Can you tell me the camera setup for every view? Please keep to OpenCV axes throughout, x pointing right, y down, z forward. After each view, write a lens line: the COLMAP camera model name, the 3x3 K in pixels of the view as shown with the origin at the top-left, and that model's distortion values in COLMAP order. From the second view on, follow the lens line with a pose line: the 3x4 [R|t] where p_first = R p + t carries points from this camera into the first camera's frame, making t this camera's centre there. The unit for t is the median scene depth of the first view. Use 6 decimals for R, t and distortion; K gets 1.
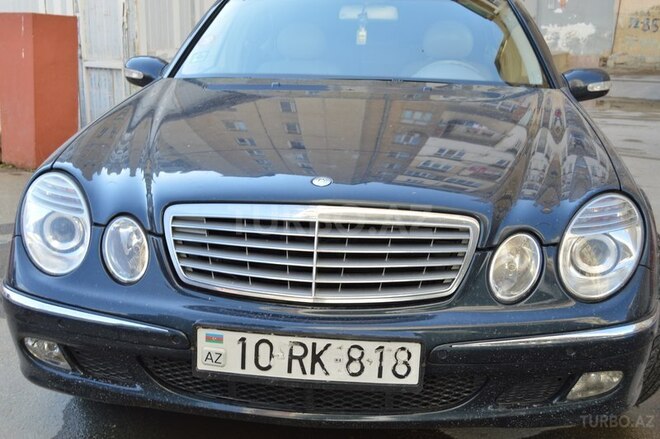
lens RADIAL K [[892.8, 0, 330.0], [0, 892.8, 219.5], [0, 0, 1]] dist [-0.012493, -0.022611]
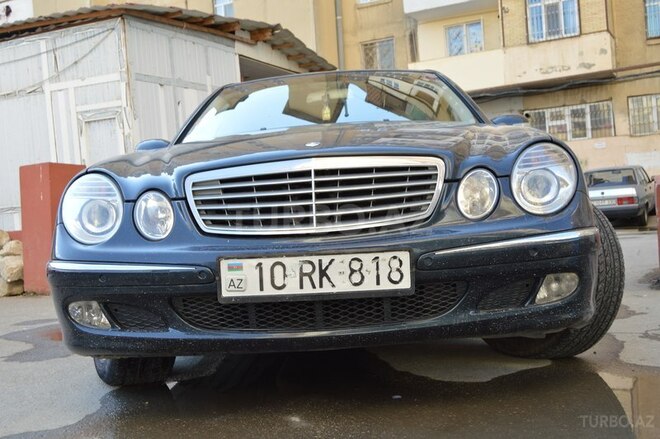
lens RADIAL K [[758.3, 0, 330.0], [0, 758.3, 219.5], [0, 0, 1]] dist [-0.013974, 0.002474]
pose [[0.994657, -0.088009, 0.053954, -0.052749], [0.097359, 0.973514, -0.206863, 0.286961], [-0.034319, 0.211011, 0.976881, 0.003481]]
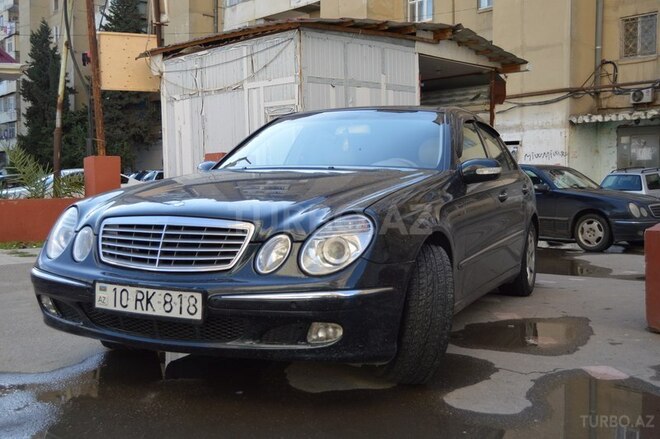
lens RADIAL K [[727.9, 0, 330.0], [0, 727.9, 219.5], [0, 0, 1]] dist [-0.015251, -0.012570]
pose [[0.942824, -0.000918, -0.333289, 0.755079], [-0.054756, 0.985982, -0.157612, 0.196817], [0.328762, 0.166850, 0.929557, -0.200036]]
